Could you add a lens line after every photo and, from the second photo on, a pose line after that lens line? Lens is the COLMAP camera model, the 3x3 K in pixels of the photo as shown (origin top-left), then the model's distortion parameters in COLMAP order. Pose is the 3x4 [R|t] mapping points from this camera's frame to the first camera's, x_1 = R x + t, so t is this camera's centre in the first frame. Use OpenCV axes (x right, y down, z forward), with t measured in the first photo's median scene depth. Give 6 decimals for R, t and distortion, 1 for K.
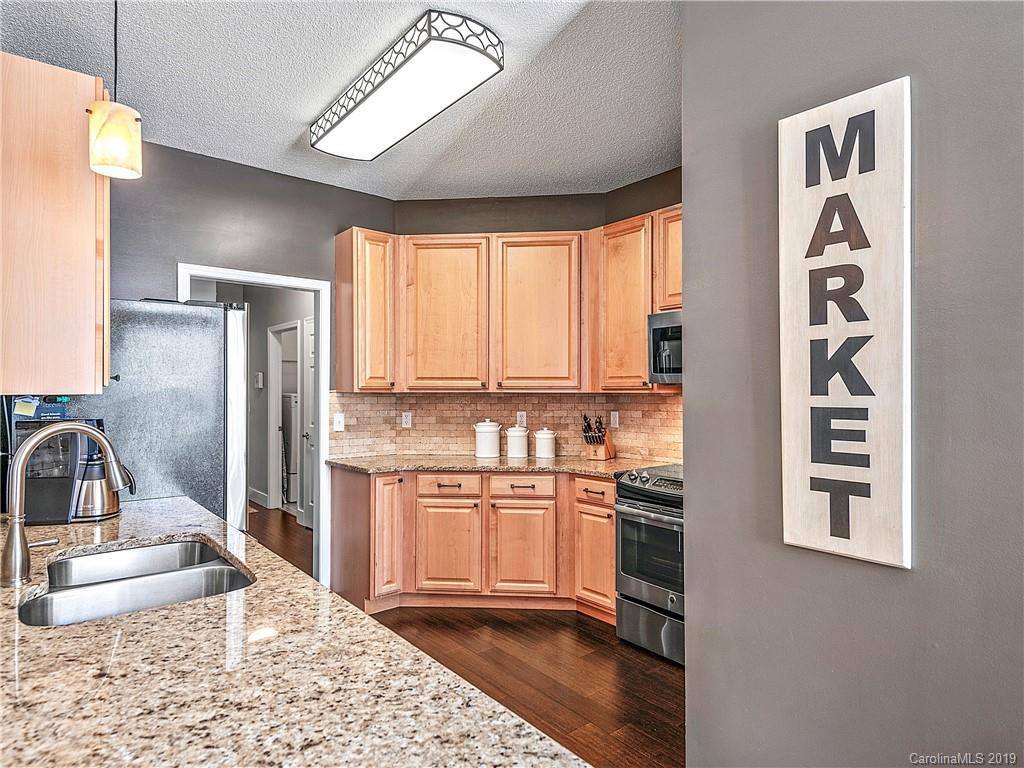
lens RADIAL K [[567.8, 0, 526.4], [0, 567.8, 377.3], [0, 0, 1]] dist [0.006799, 0.001280]
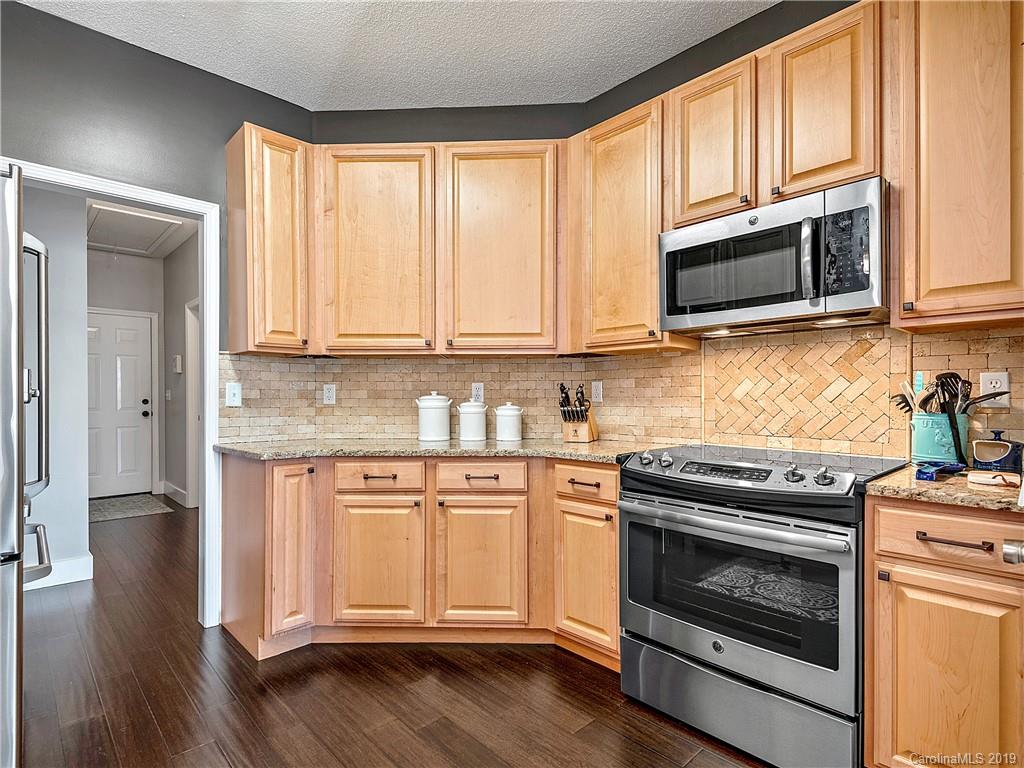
lens RADIAL K [[530.4, 0, 503.6], [0, 530.4, 392.3], [0, 0, 1]] dist [0.007131, -0.000359]
pose [[0.998516, -0.000676, 0.054449, -0.015581], [-0.000587, 0.999731, 0.023180, 0.068638], [-0.054450, -0.023177, 0.998247, 0.327140]]
